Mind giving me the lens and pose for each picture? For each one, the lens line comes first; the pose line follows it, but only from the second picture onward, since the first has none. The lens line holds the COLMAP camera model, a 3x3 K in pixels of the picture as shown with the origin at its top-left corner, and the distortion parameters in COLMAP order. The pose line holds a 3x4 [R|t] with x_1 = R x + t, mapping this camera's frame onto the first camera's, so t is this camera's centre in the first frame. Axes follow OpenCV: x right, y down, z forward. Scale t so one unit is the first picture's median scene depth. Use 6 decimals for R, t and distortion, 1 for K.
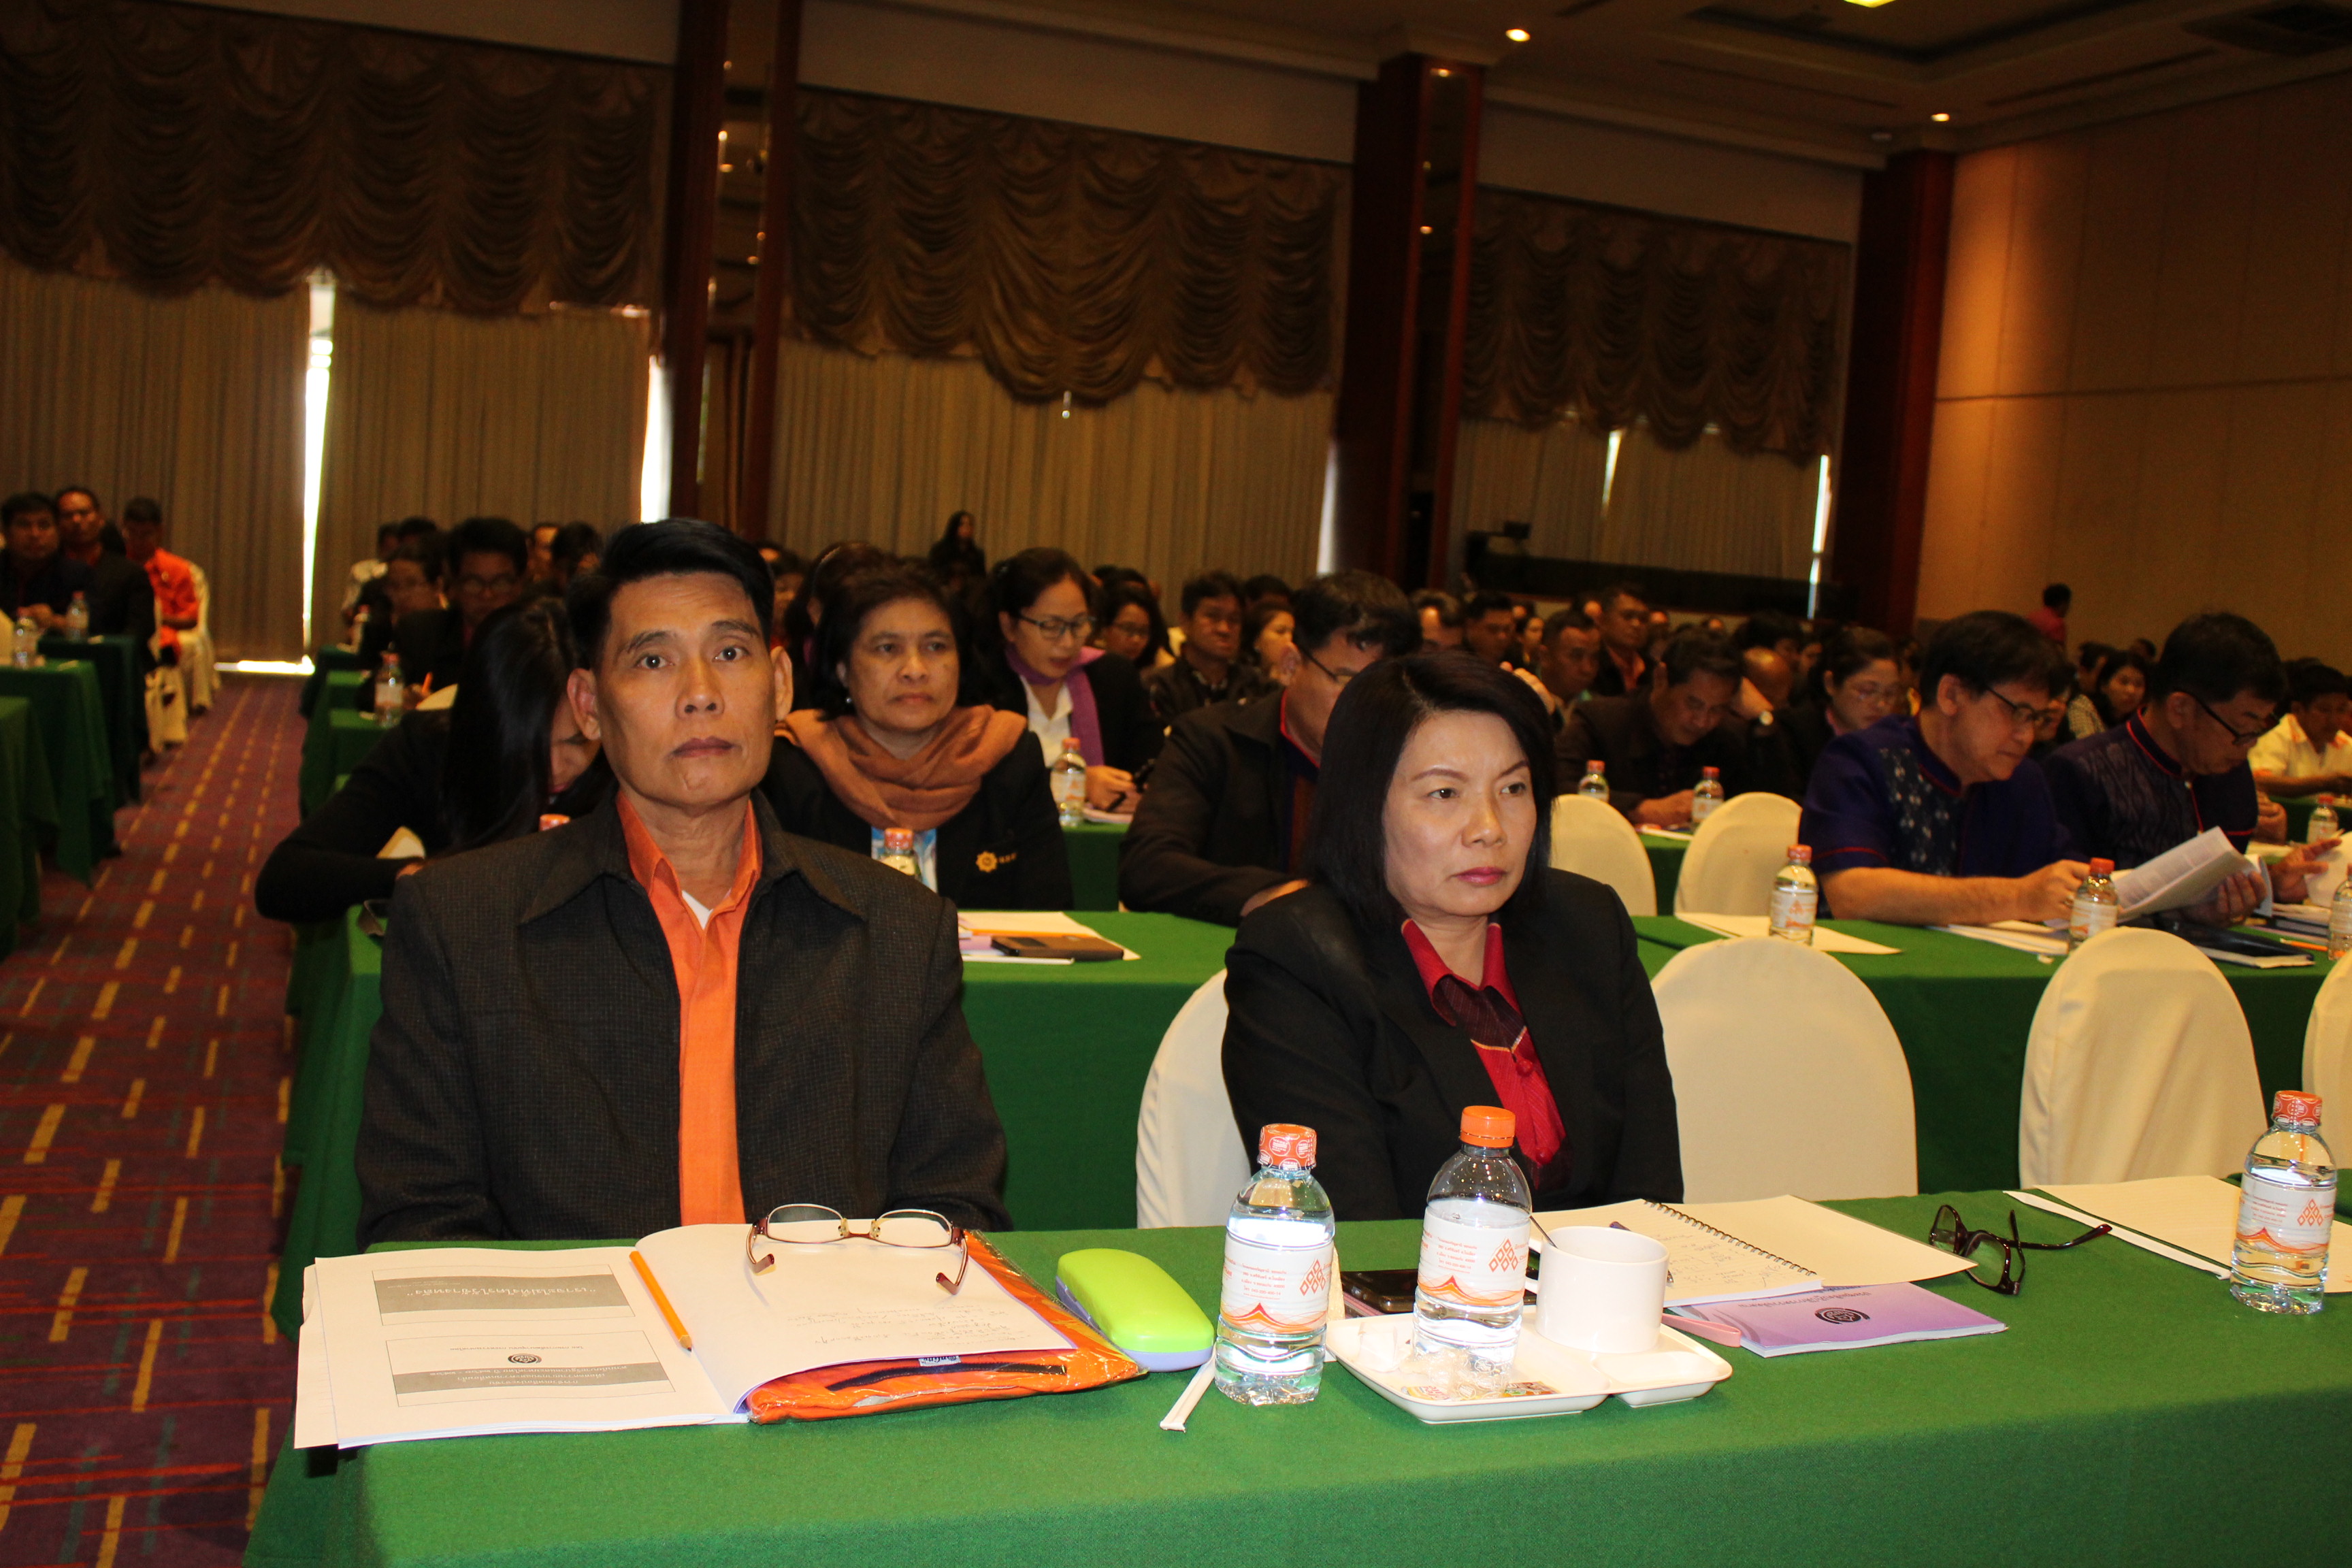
lens RADIAL K [[2373.5, 0, 1175.8], [0, 2373.5, 779.7], [0, 0, 1]] dist [-0.041714, 0.000000]
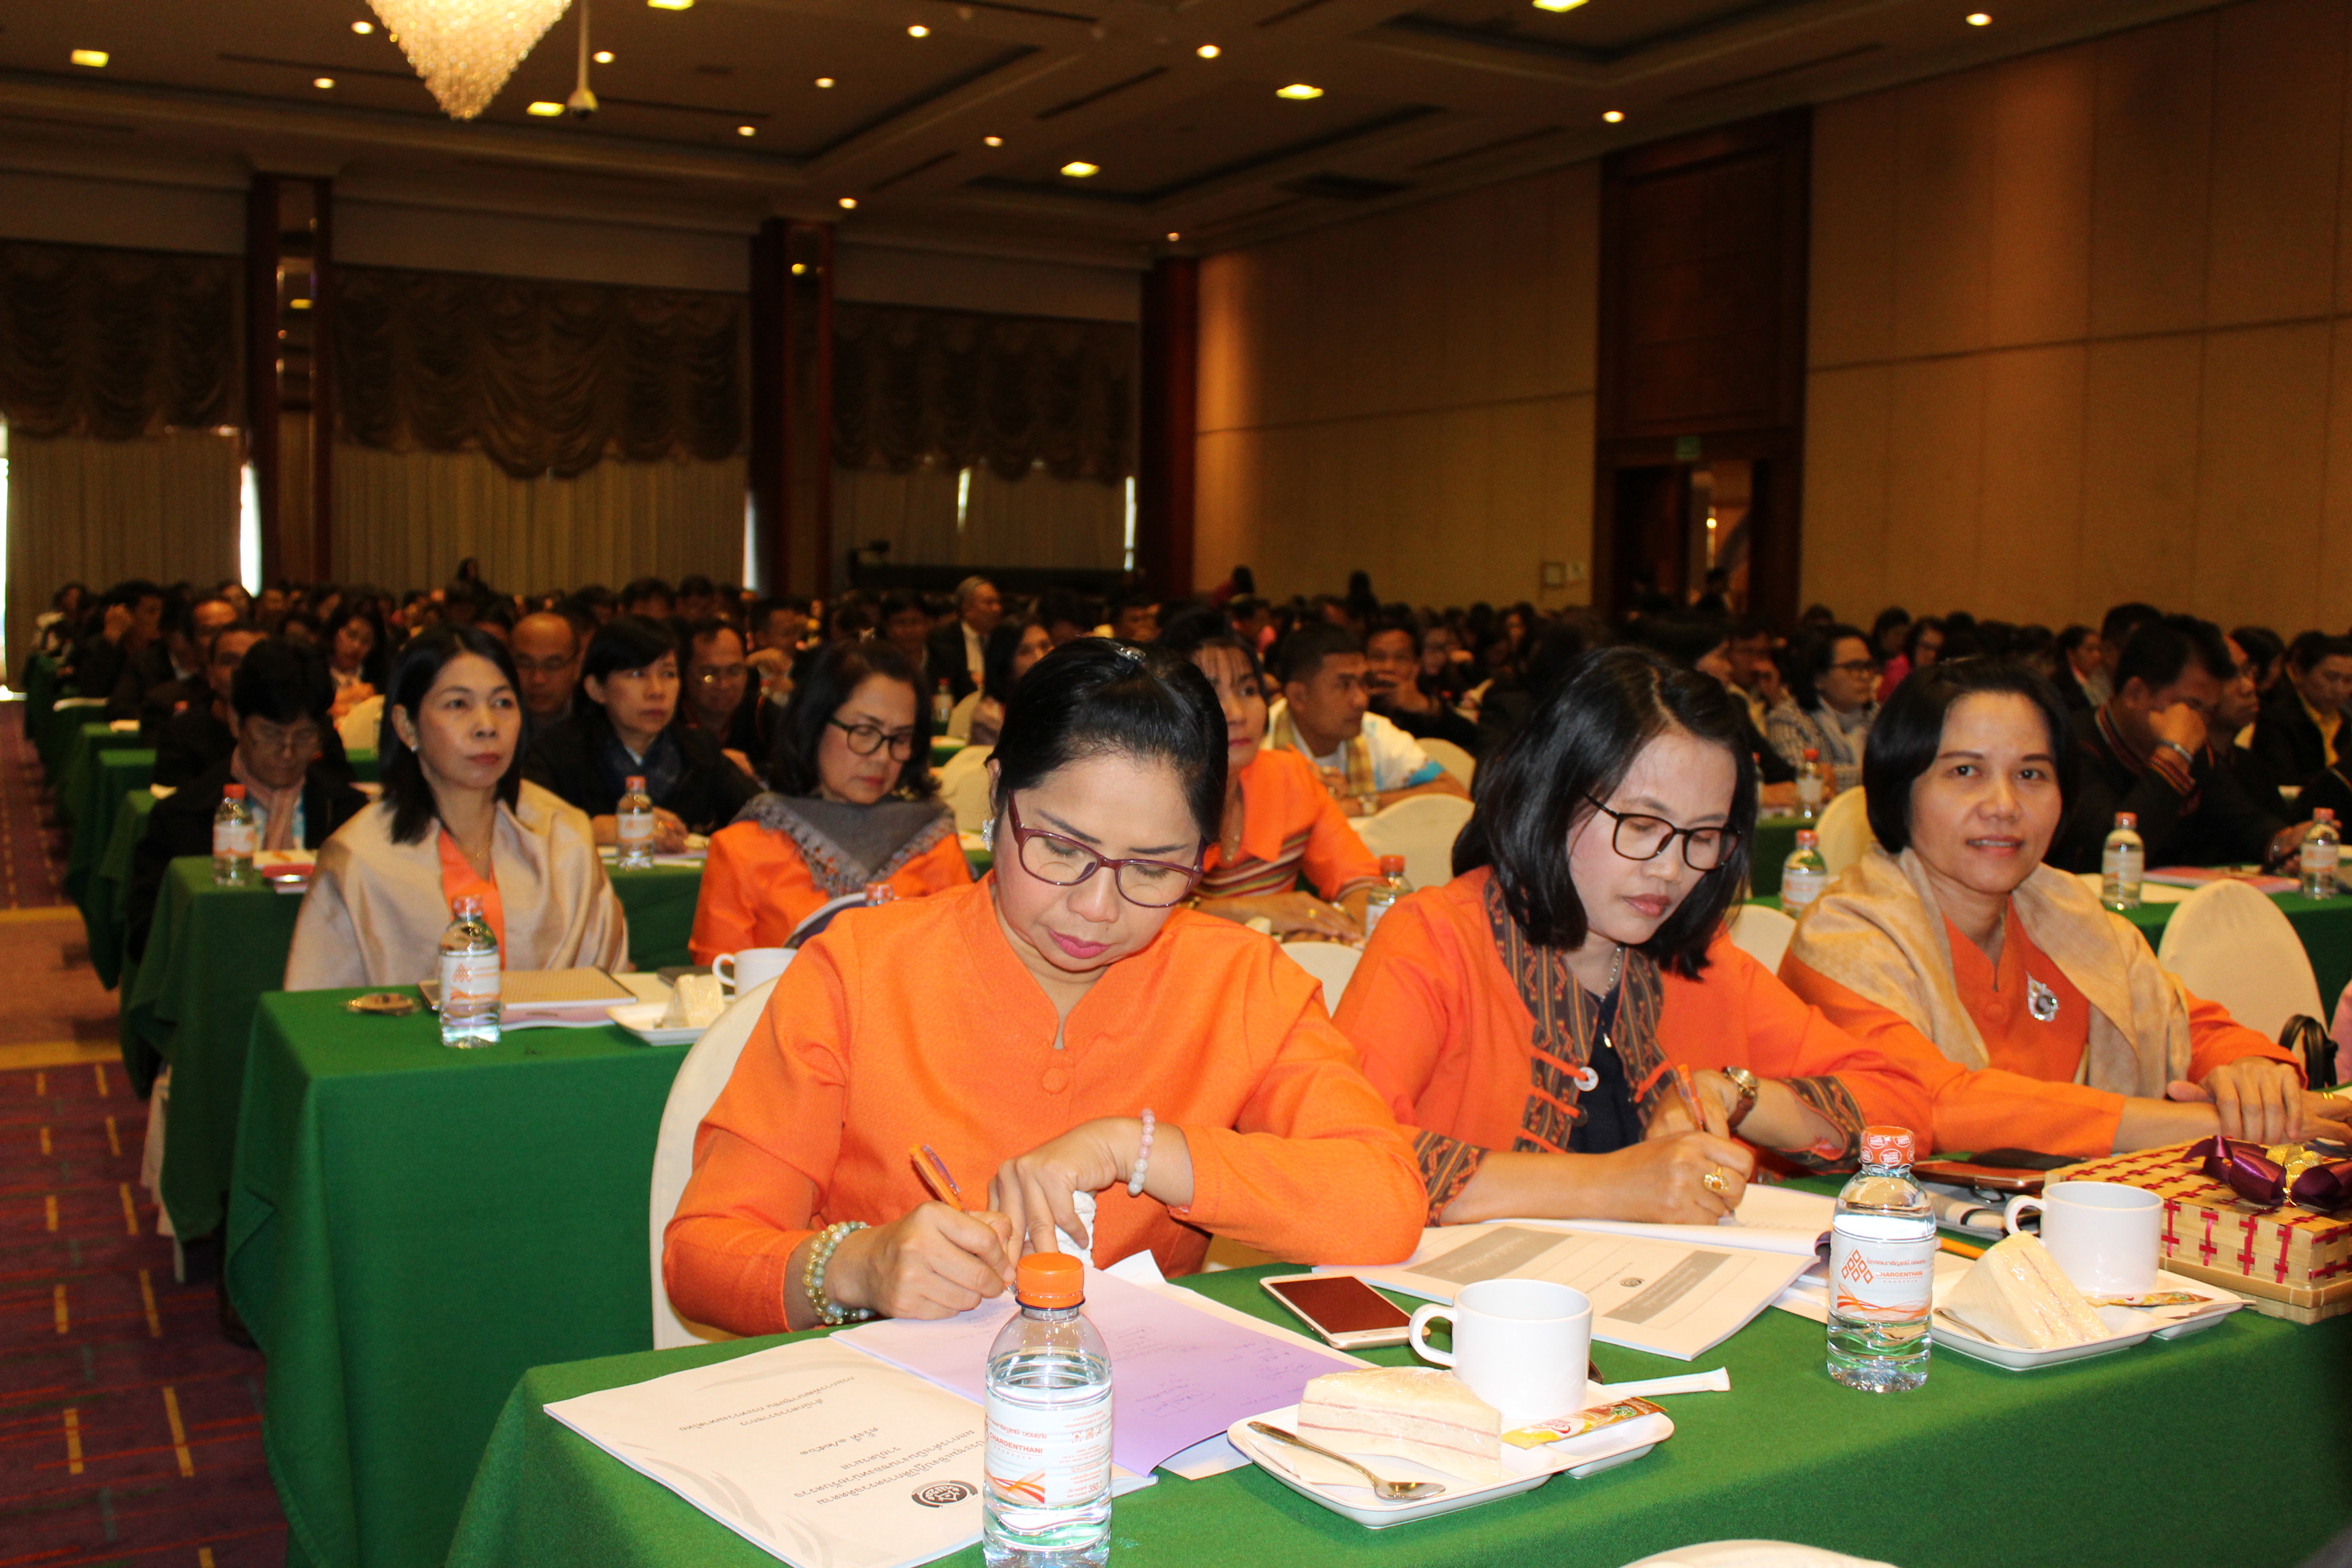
lens RADIAL K [[2180.5, 0, 1042.7], [0, 2180.5, 759.3], [0, 0, 1]] dist [-0.015447, 0.000000]
pose [[0.993669, -0.065785, 0.091070, 0.117346], [0.065856, 0.997827, 0.002226, 0.026458], [-0.091019, 0.003785, 0.995842, -0.321927]]
